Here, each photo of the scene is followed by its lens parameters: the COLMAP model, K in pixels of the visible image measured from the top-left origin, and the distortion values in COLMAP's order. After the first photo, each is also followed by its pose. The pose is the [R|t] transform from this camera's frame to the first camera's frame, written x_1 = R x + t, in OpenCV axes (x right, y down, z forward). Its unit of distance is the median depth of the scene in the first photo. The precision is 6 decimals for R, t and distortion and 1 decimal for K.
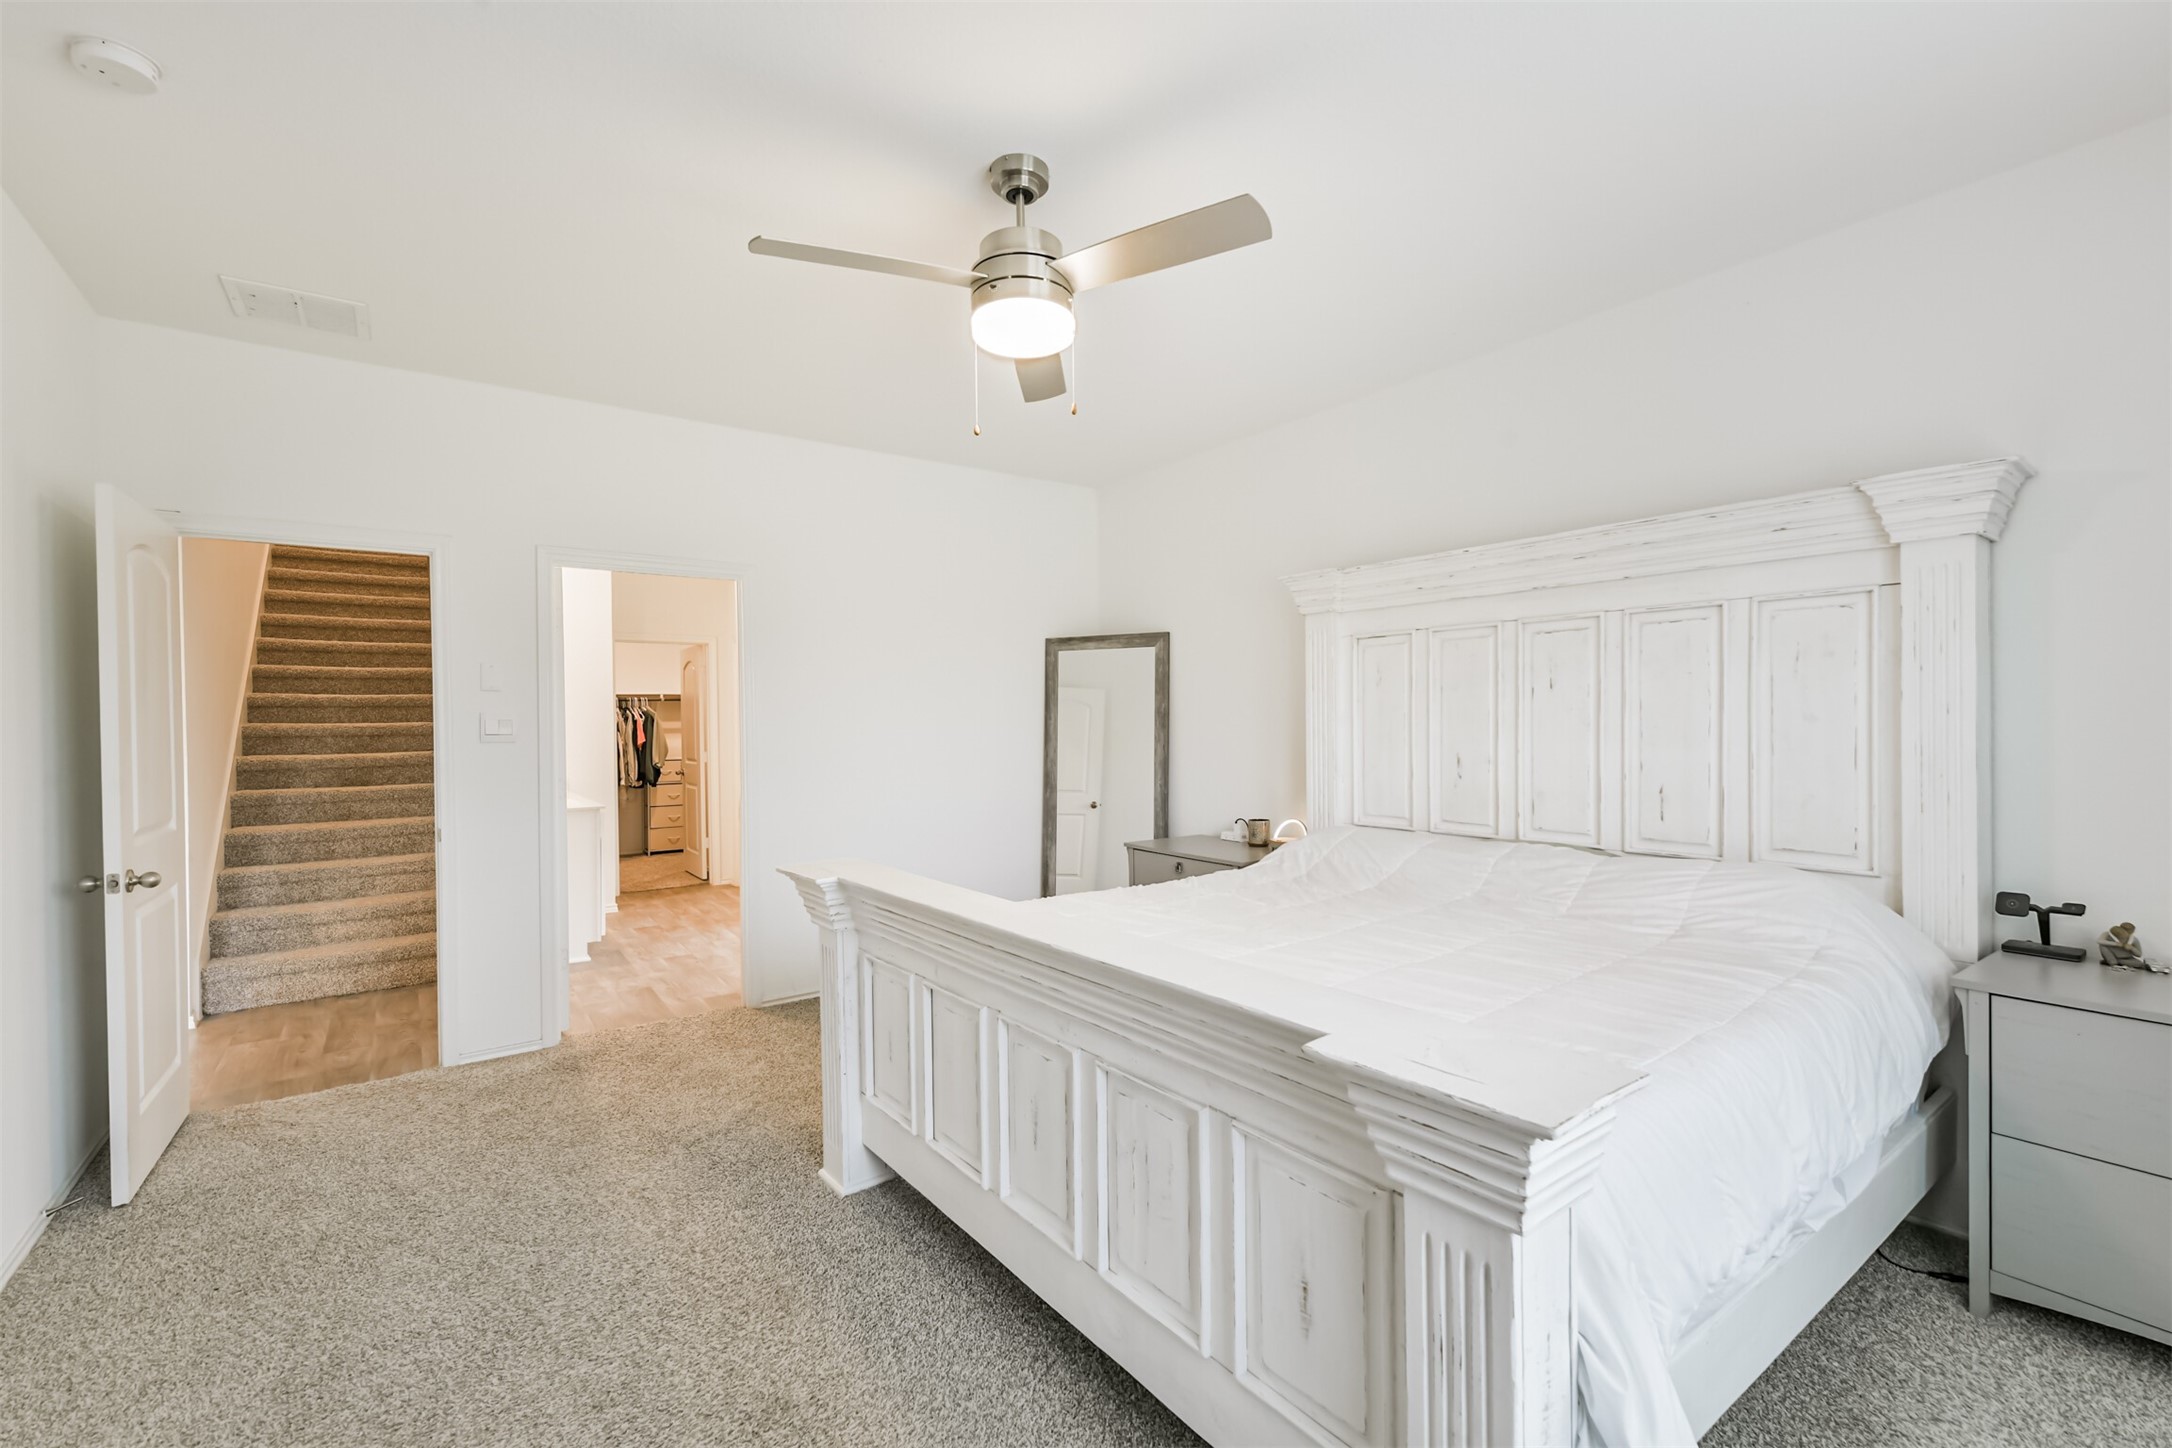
lens RADIAL K [[937.6, 0, 1085.8], [0, 937.6, 729.9], [0, 0, 1]] dist [0.011789, -0.004791]
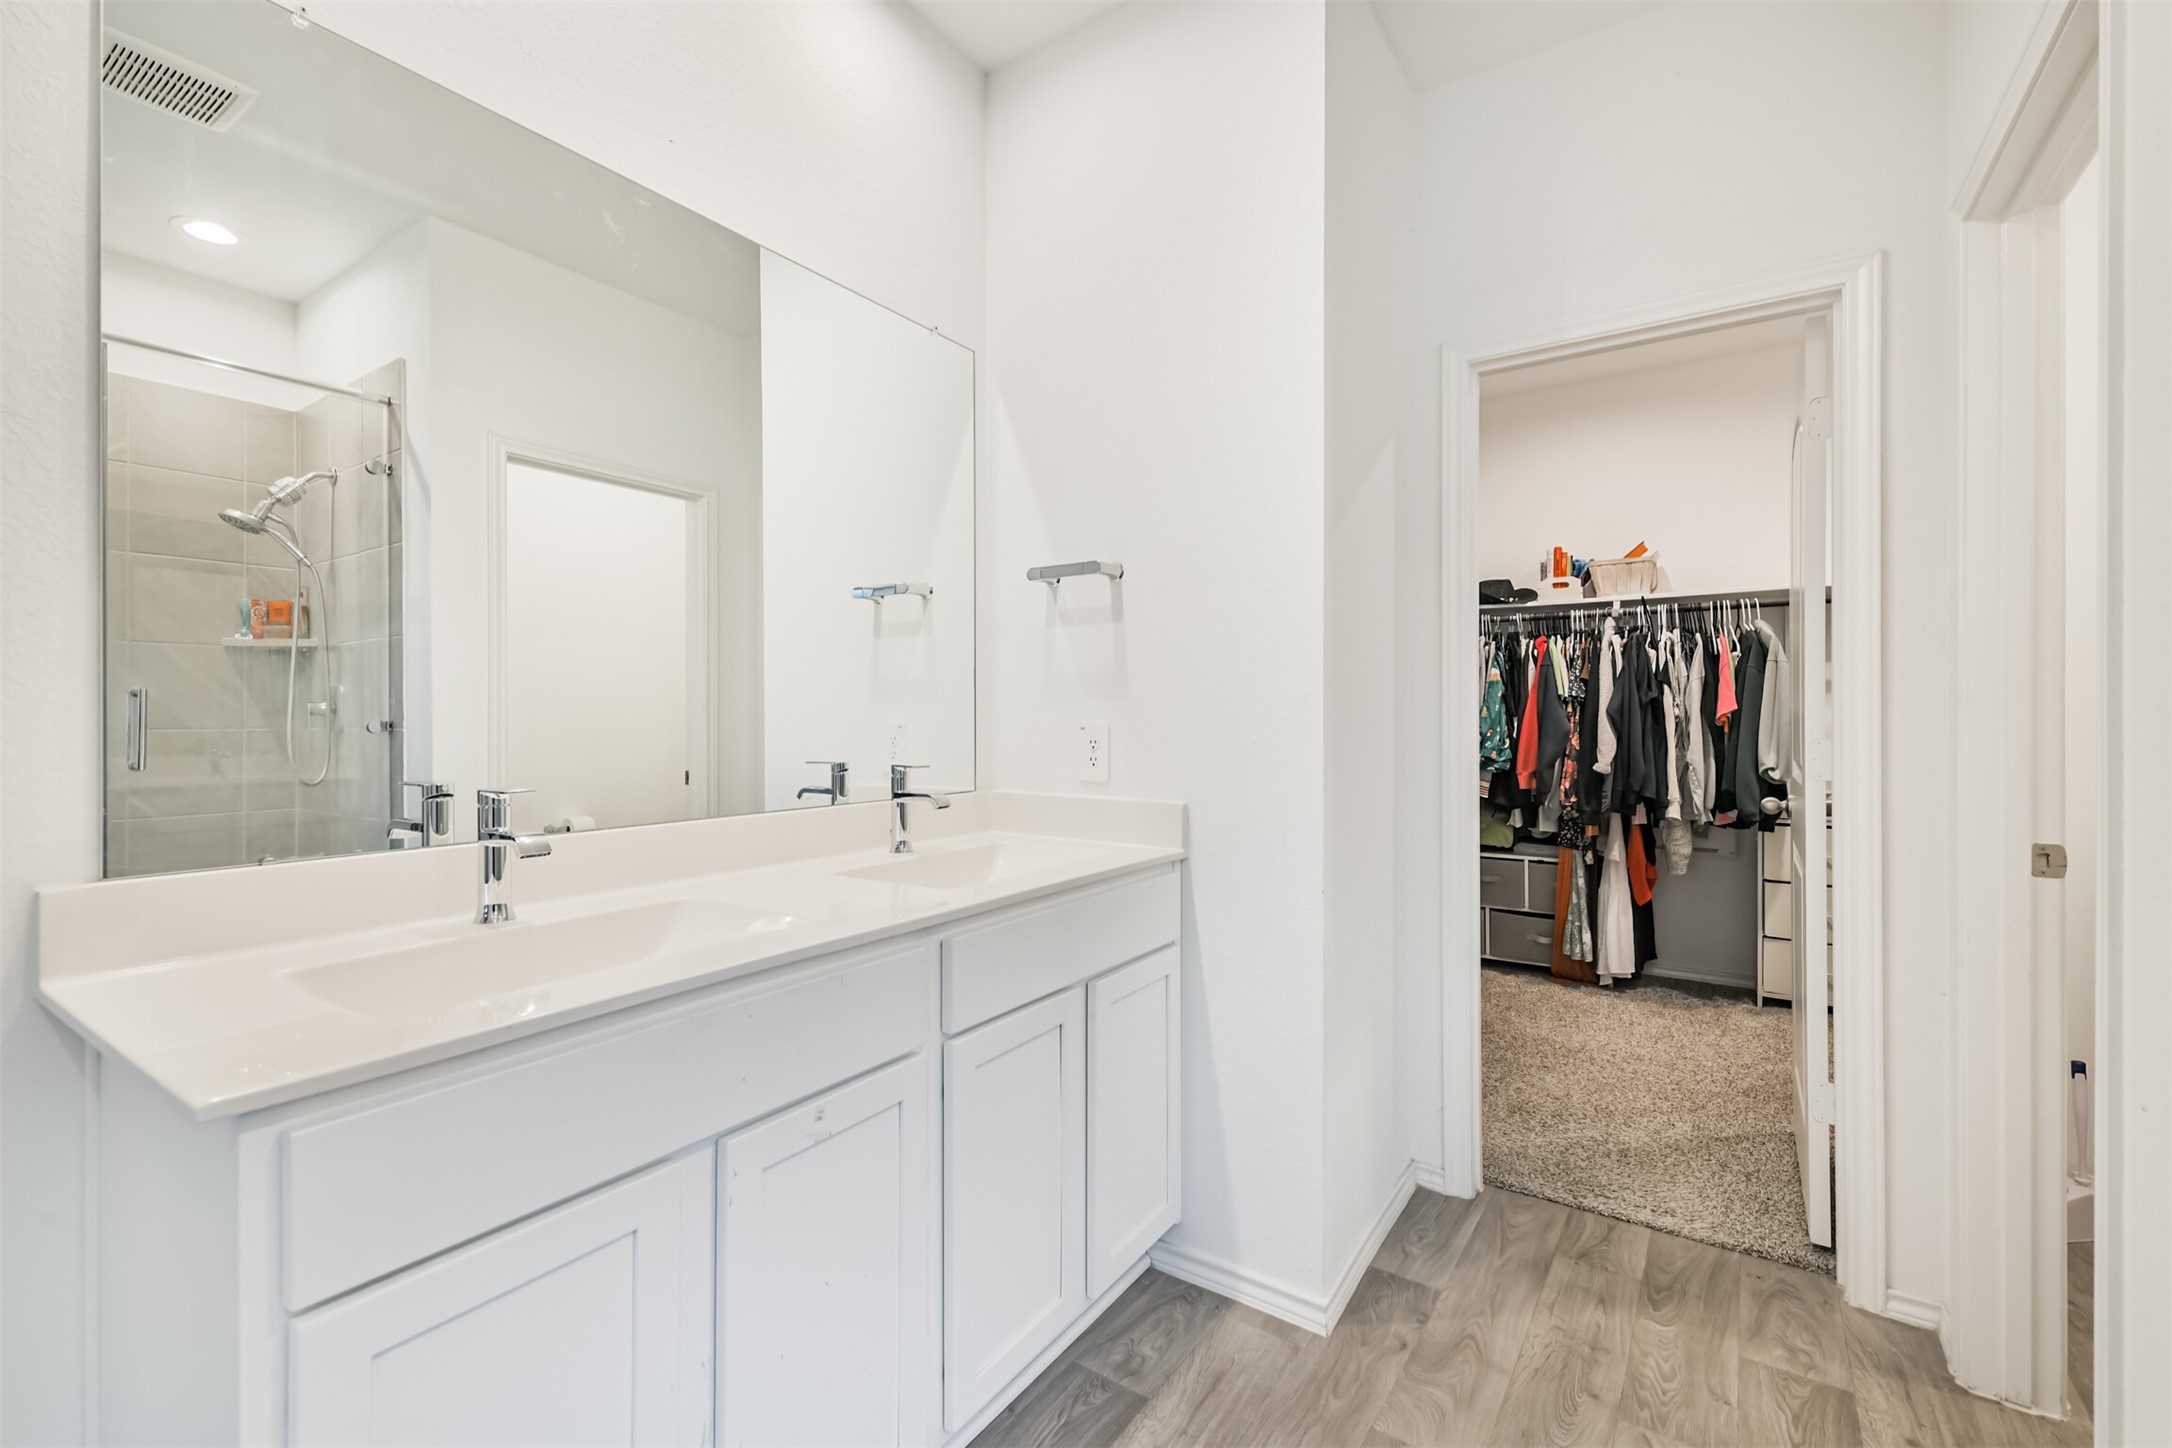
lens RADIAL K [[937.6, 0, 1079.9], [0, 937.6, 711.7], [0, 0, 1]] dist [0.011789, -0.004791]
pose [[0.331736, -0.000554, -0.943372, -0.197088], [0.000901, 1.000000, -0.000271, 0.012840], [0.943372, -0.000760, 0.331736, 0.621637]]
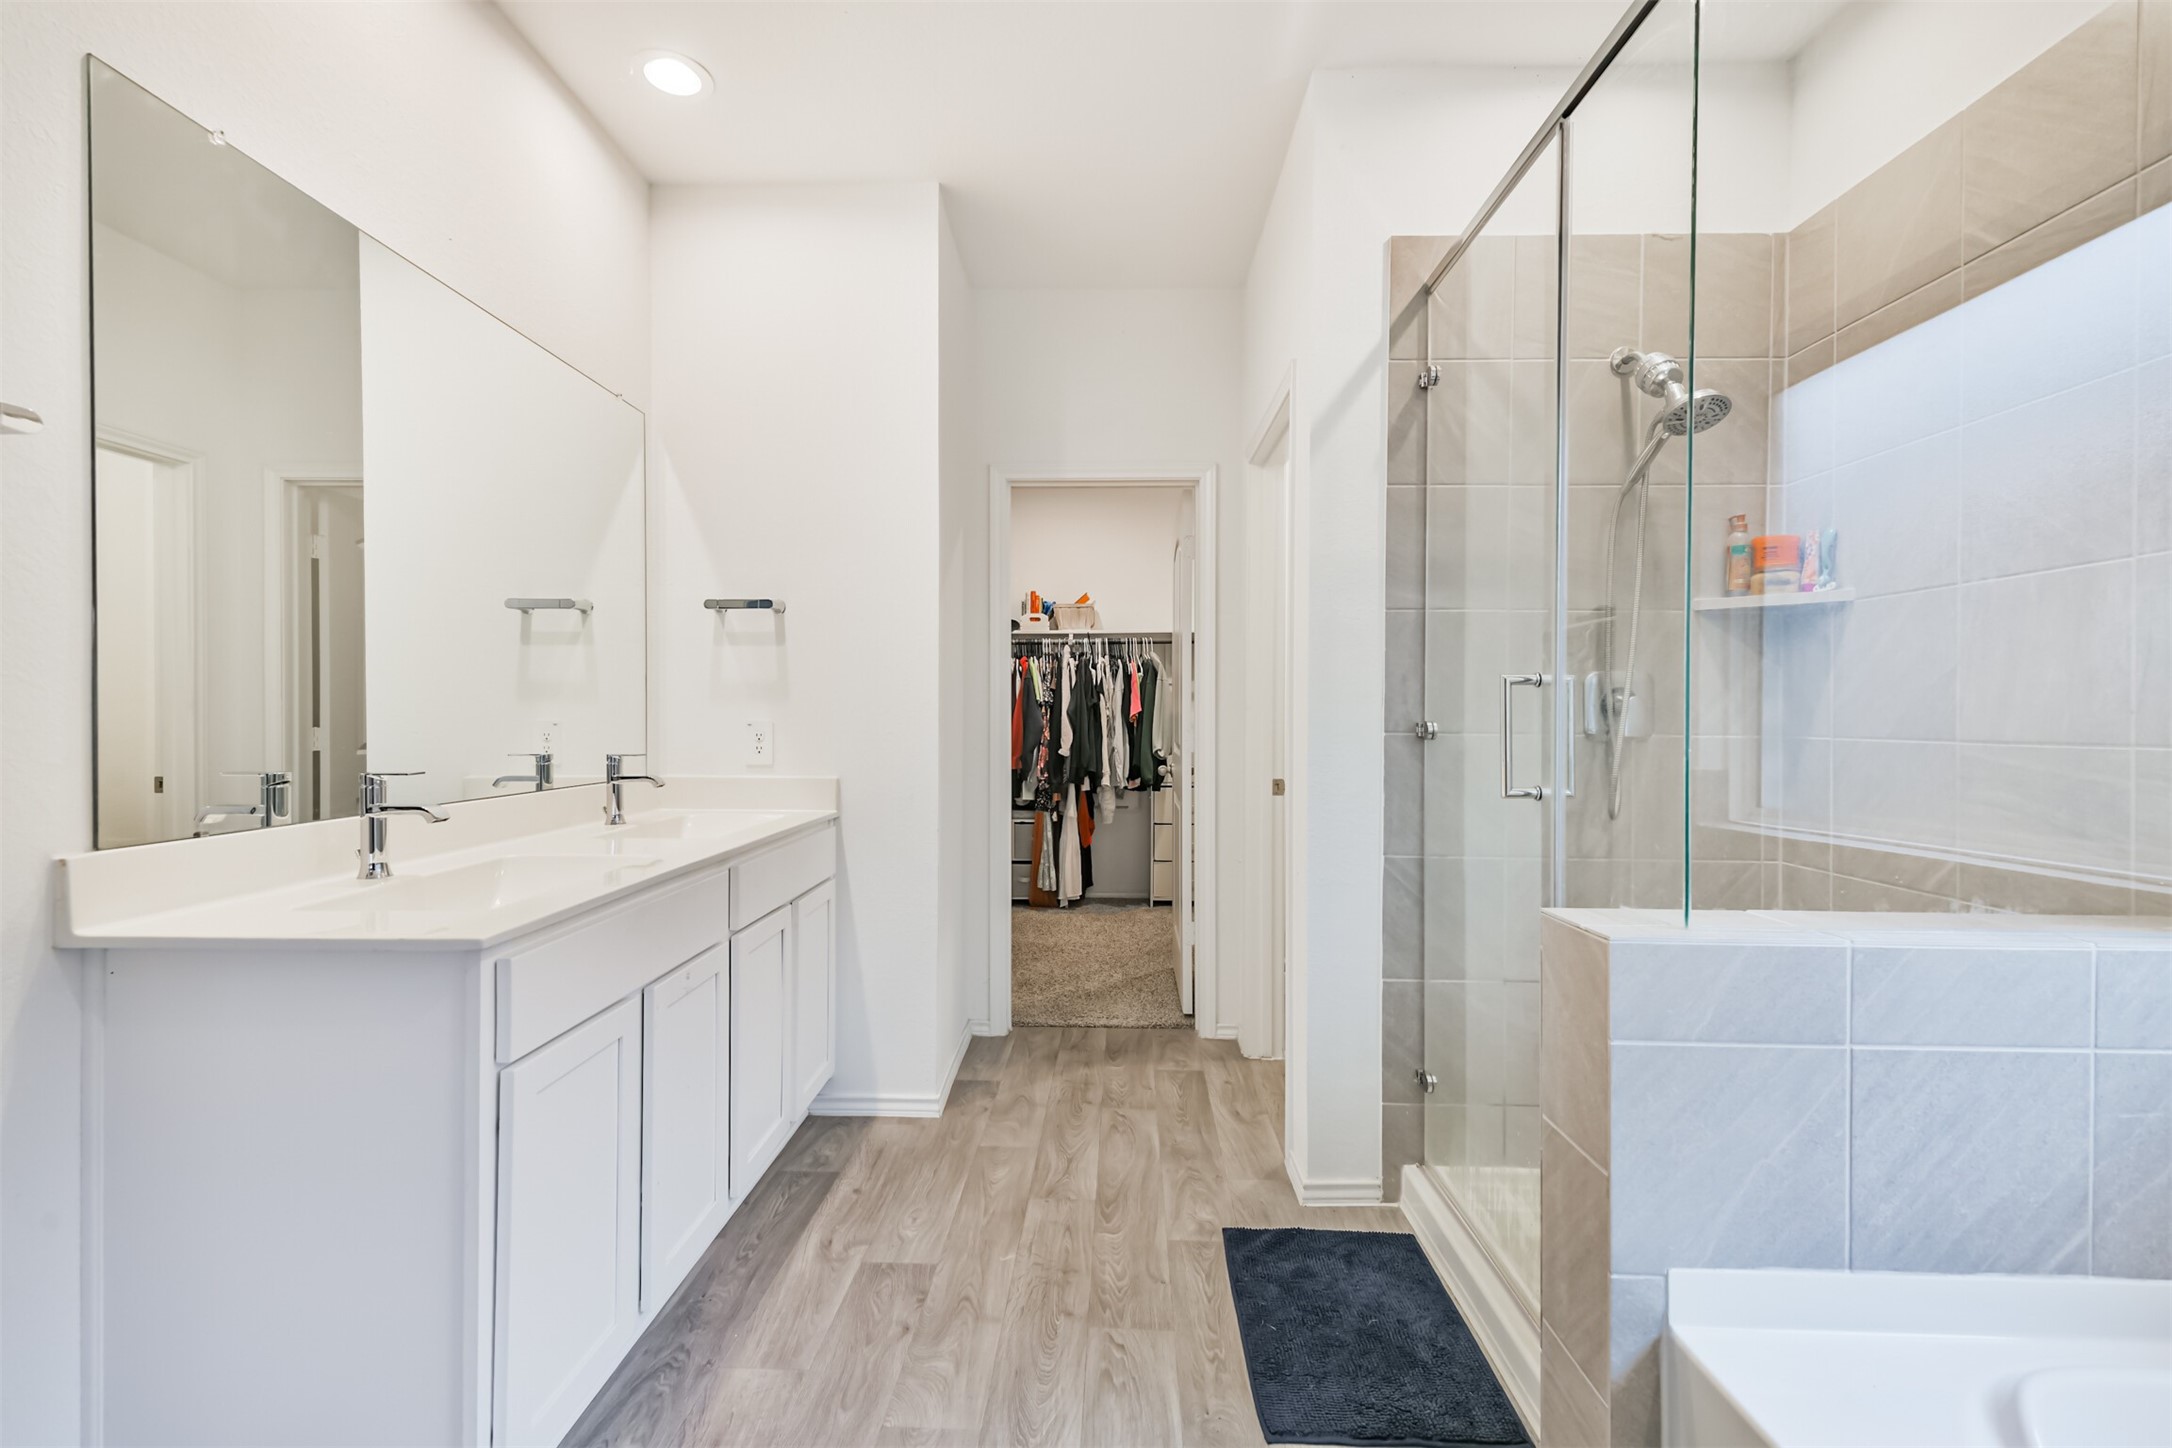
lens RADIAL K [[937.6, 0, 1086.5], [0, 937.6, 711.5], [0, 0, 1]] dist [0.011789, -0.004791]
pose [[0.789343, 0.002785, -0.613946, -0.143319], [-0.003293, 0.999995, 0.000303, 0.012151], [0.613943, 0.001782, 0.789348, 0.526408]]
